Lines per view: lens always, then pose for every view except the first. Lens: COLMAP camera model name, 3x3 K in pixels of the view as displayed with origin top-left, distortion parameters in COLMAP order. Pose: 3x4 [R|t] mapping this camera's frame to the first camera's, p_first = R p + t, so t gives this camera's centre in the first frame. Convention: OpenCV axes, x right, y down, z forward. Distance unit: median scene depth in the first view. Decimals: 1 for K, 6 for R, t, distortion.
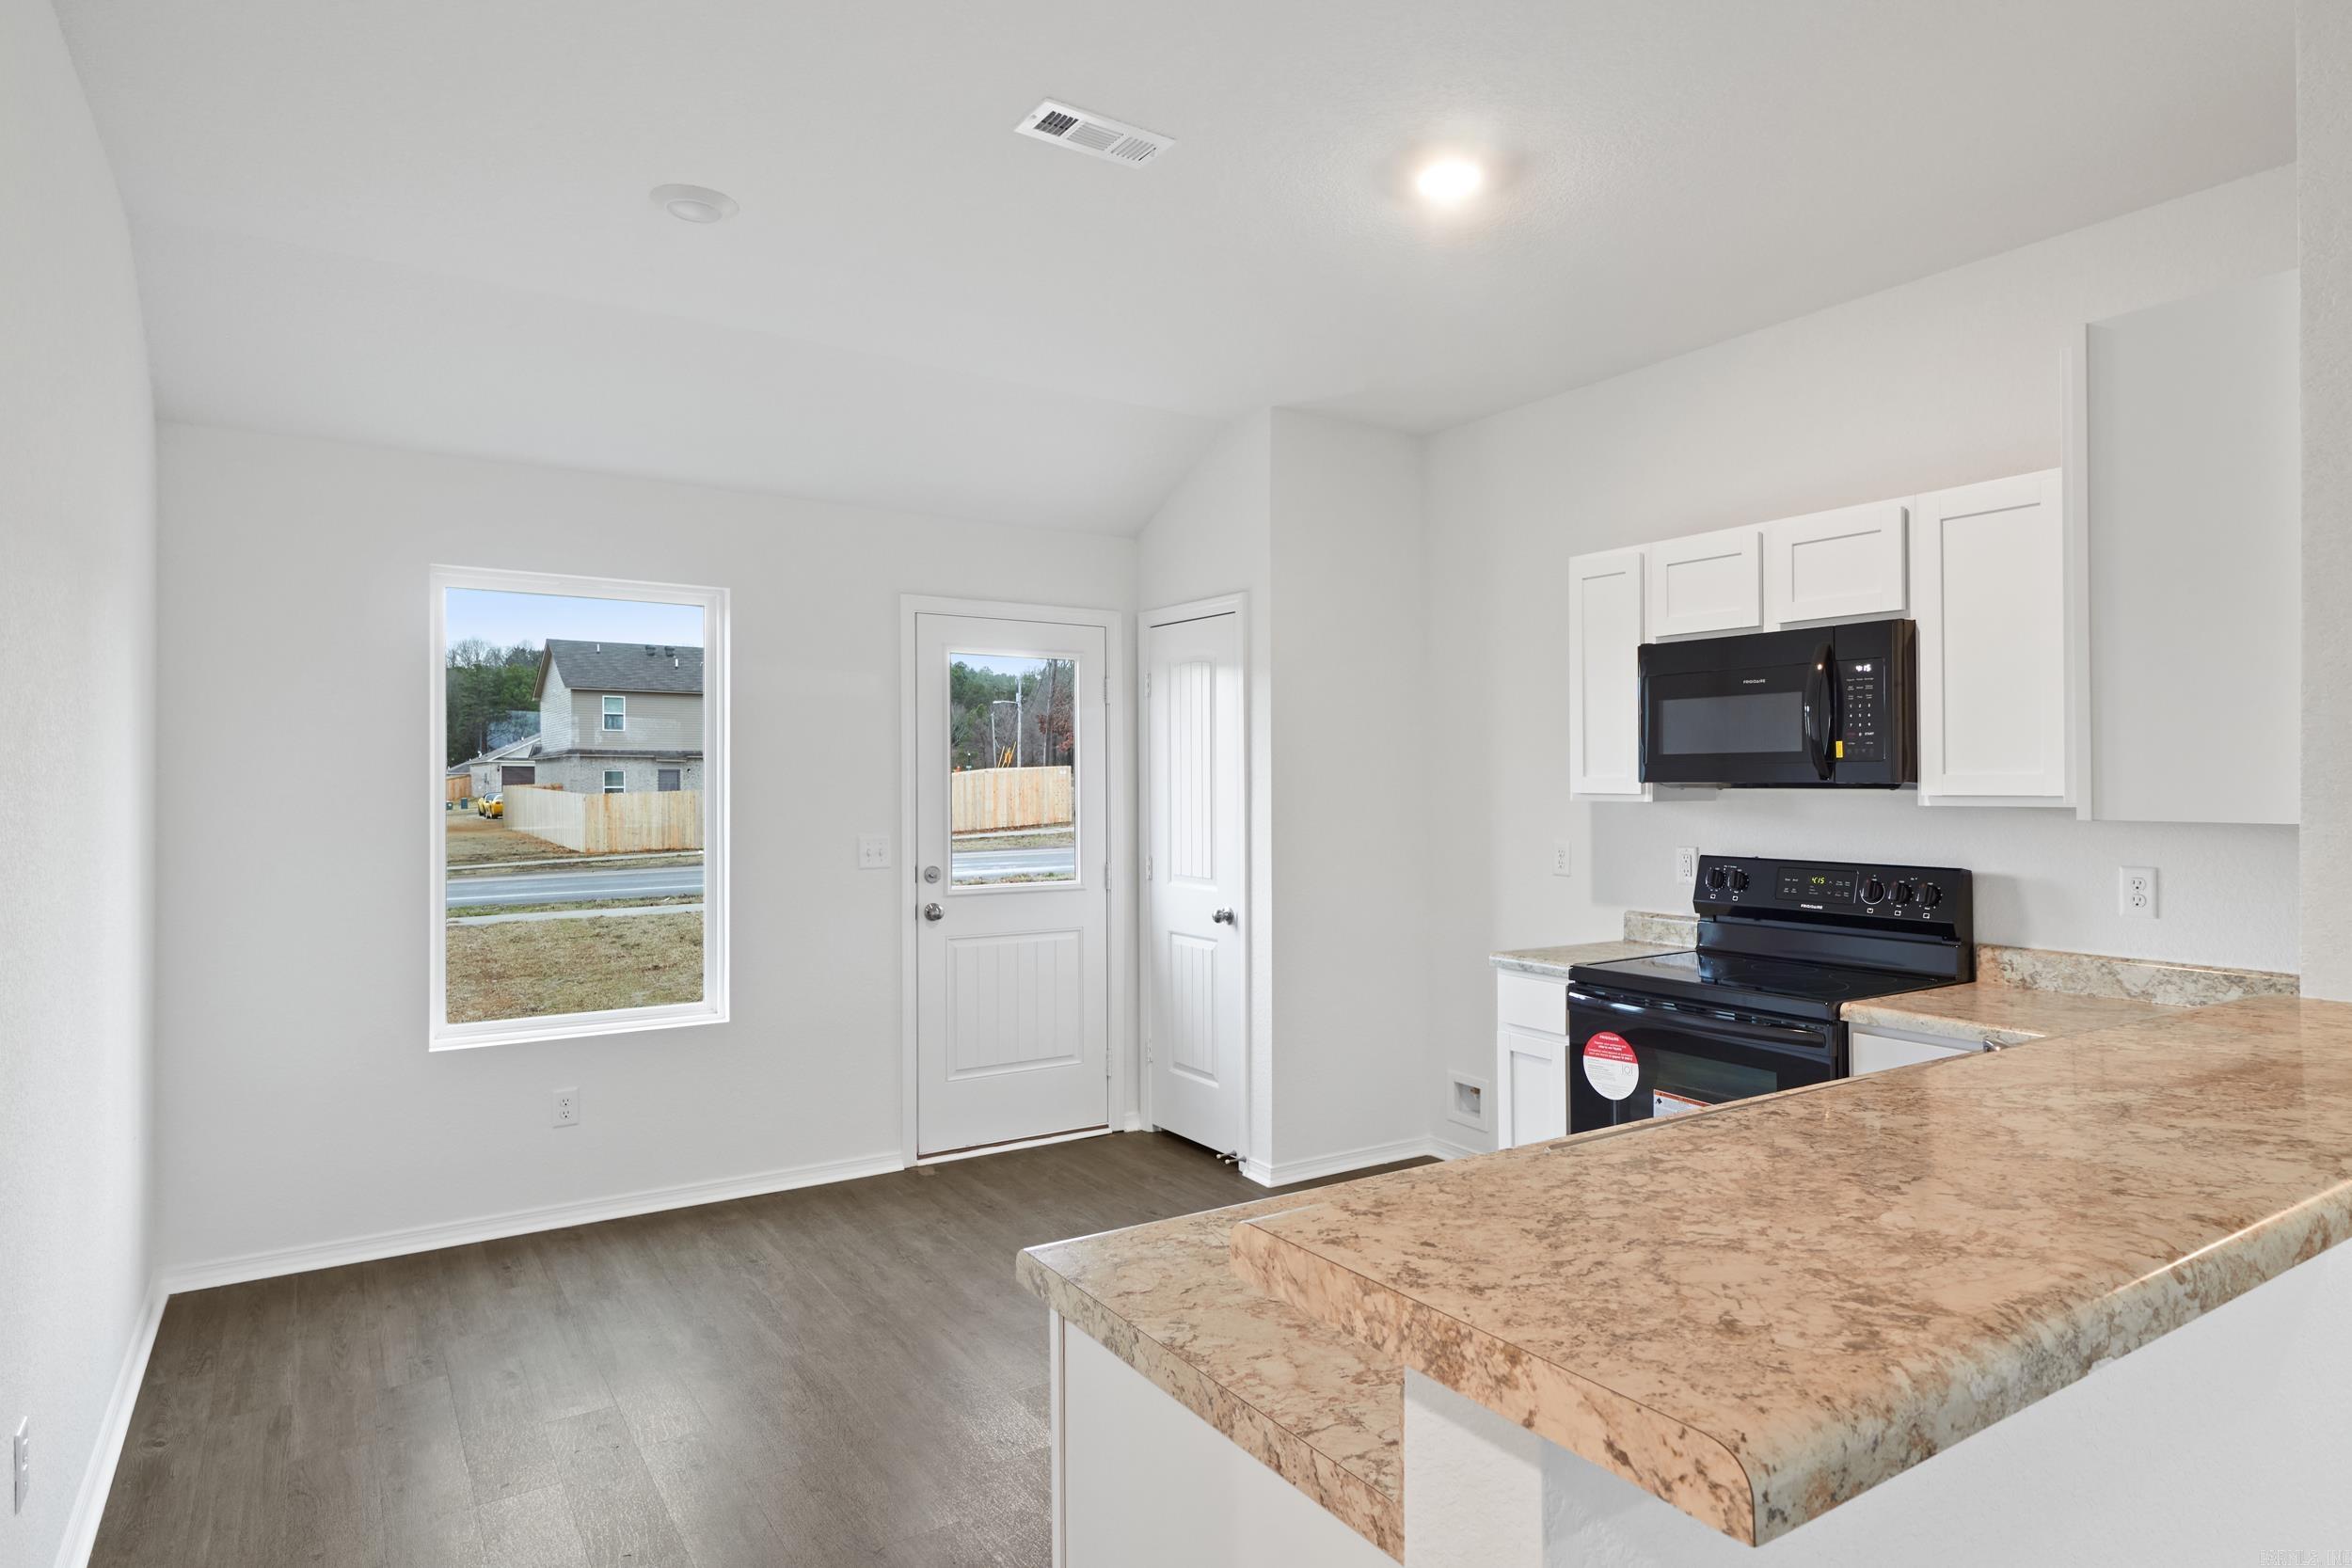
lens RADIAL K [[1307.9, 0, 1226.2], [0, 1307.9, 799.5], [0, 0, 1]] dist [0.017646, -0.008853]
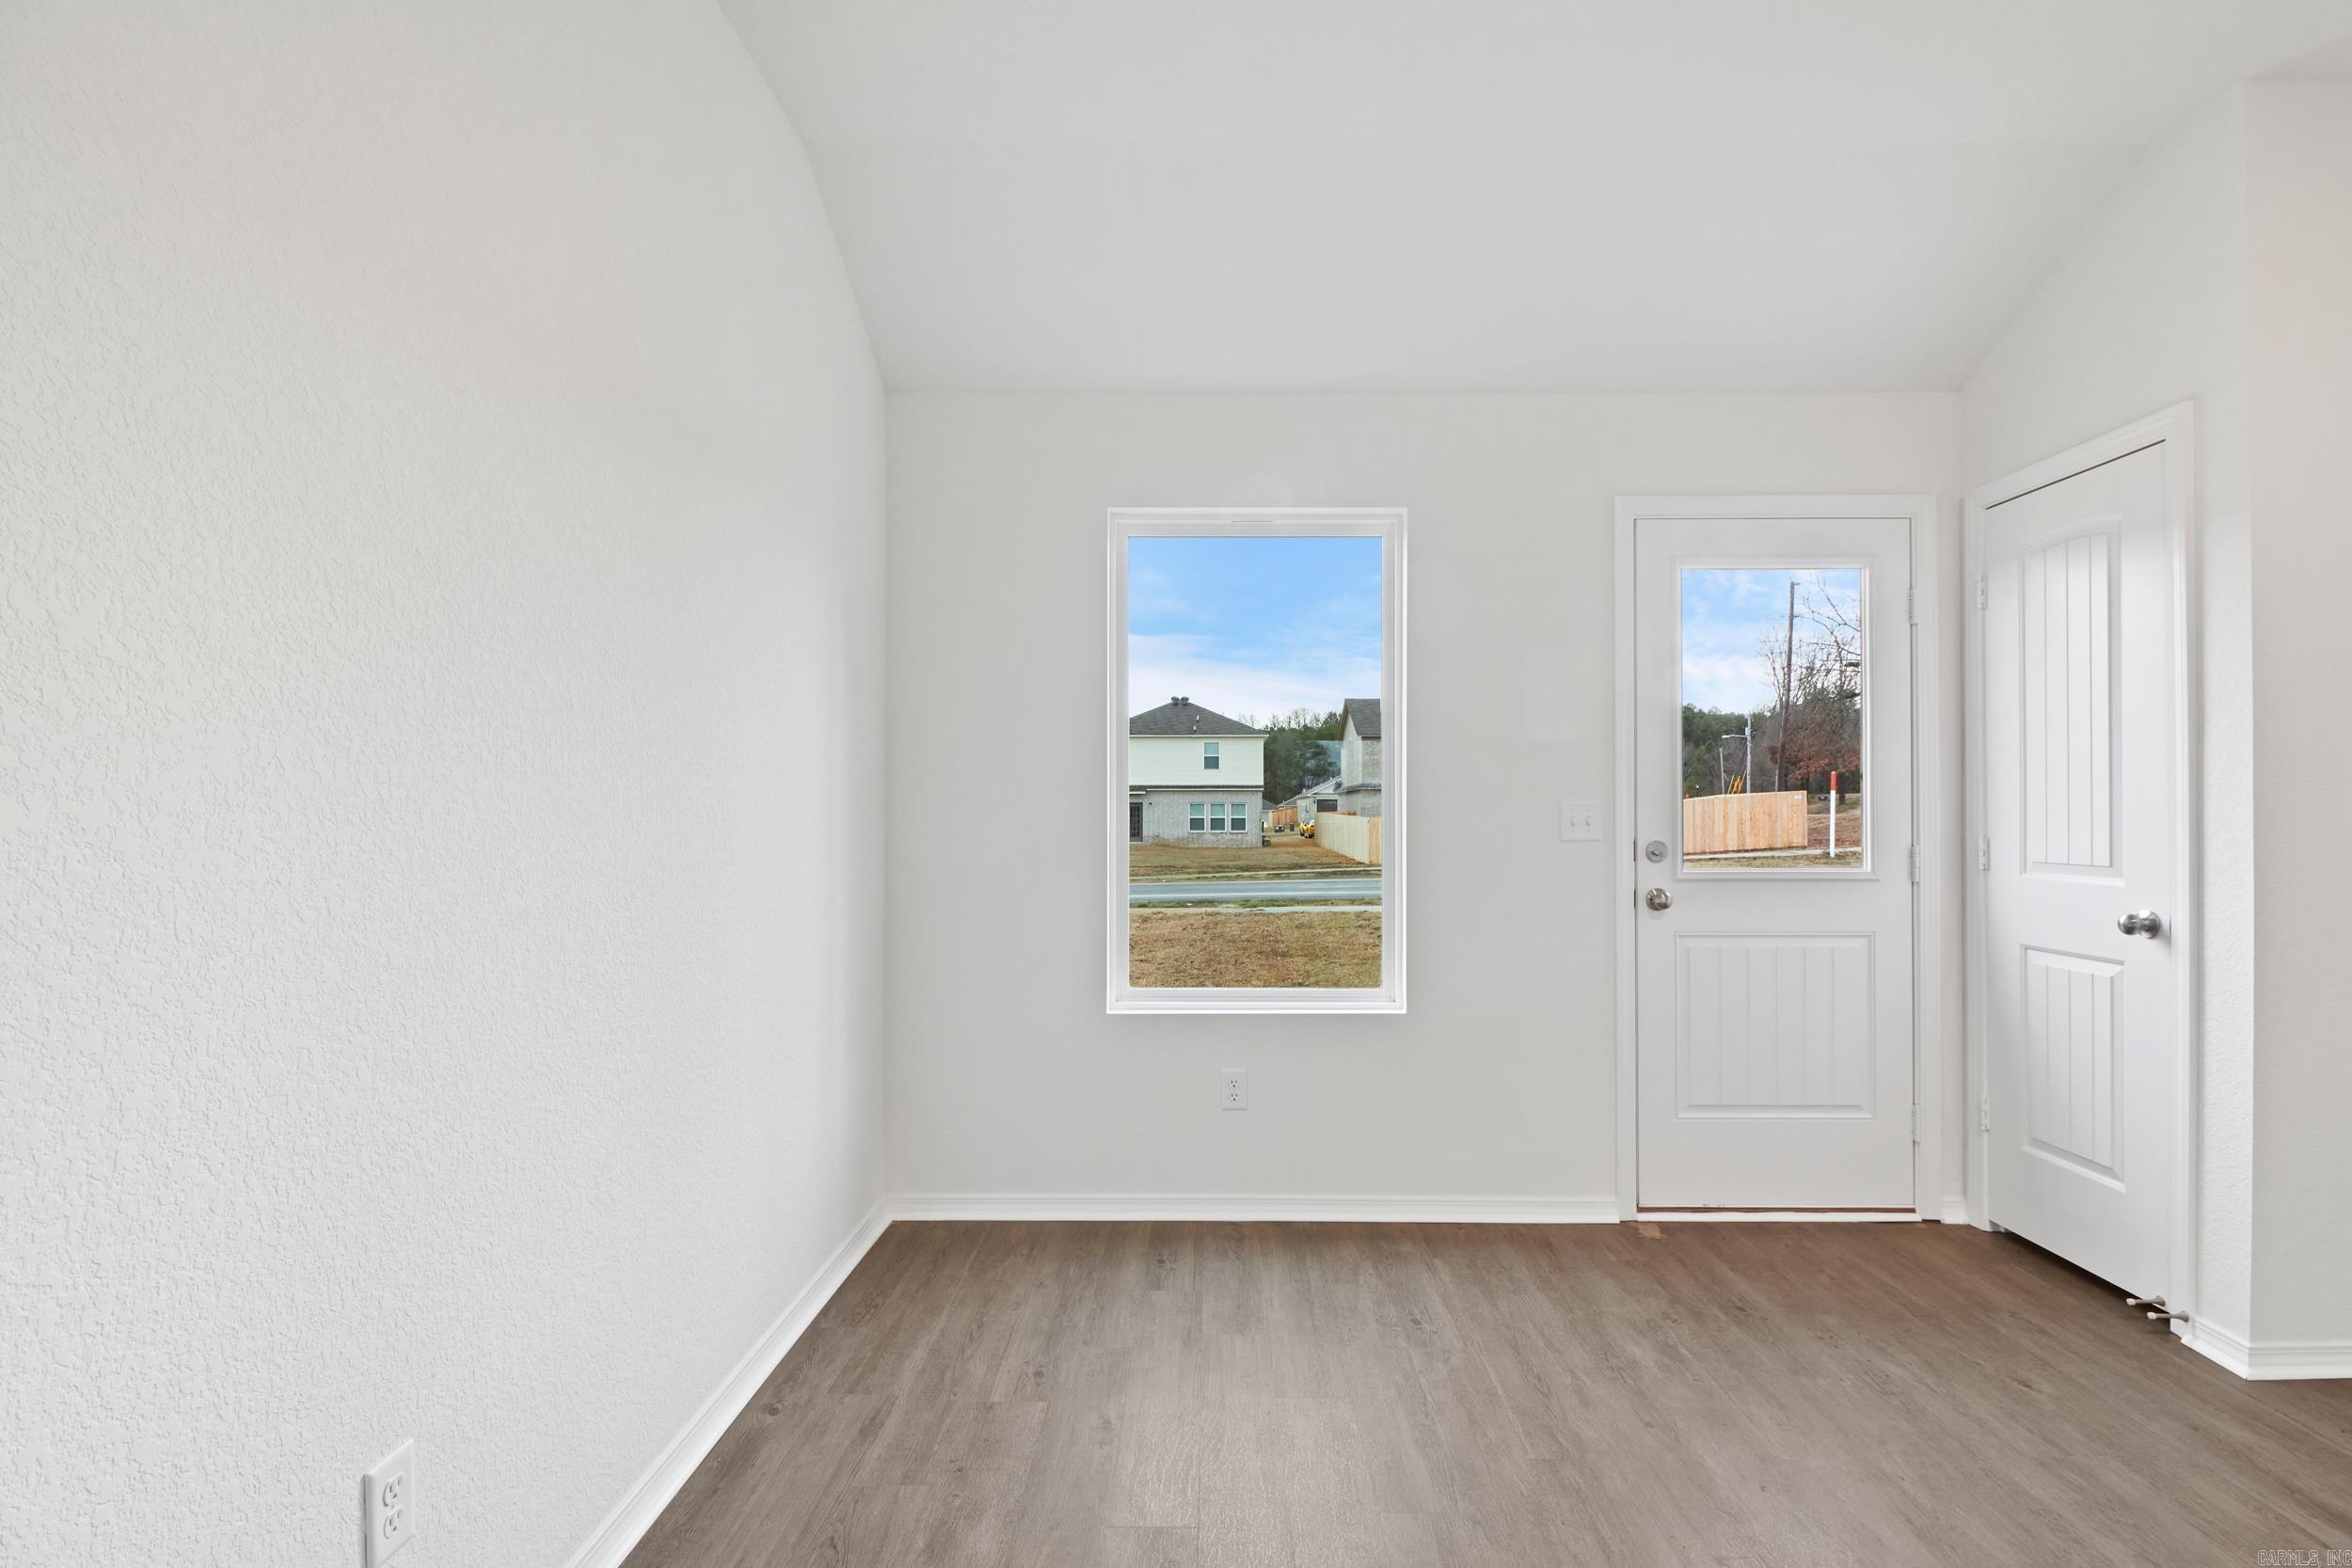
lens RADIAL K [[1116.3, 0, 1191.1], [0, 1116.3, 817.0], [0, 0, 1]] dist [0.002929, -0.008855]
pose [[0.814036, -0.002440, -0.580809, -0.068428], [-0.003095, 0.999959, -0.008537, 0.046606], [0.580806, 0.008747, 0.813995, 0.318512]]
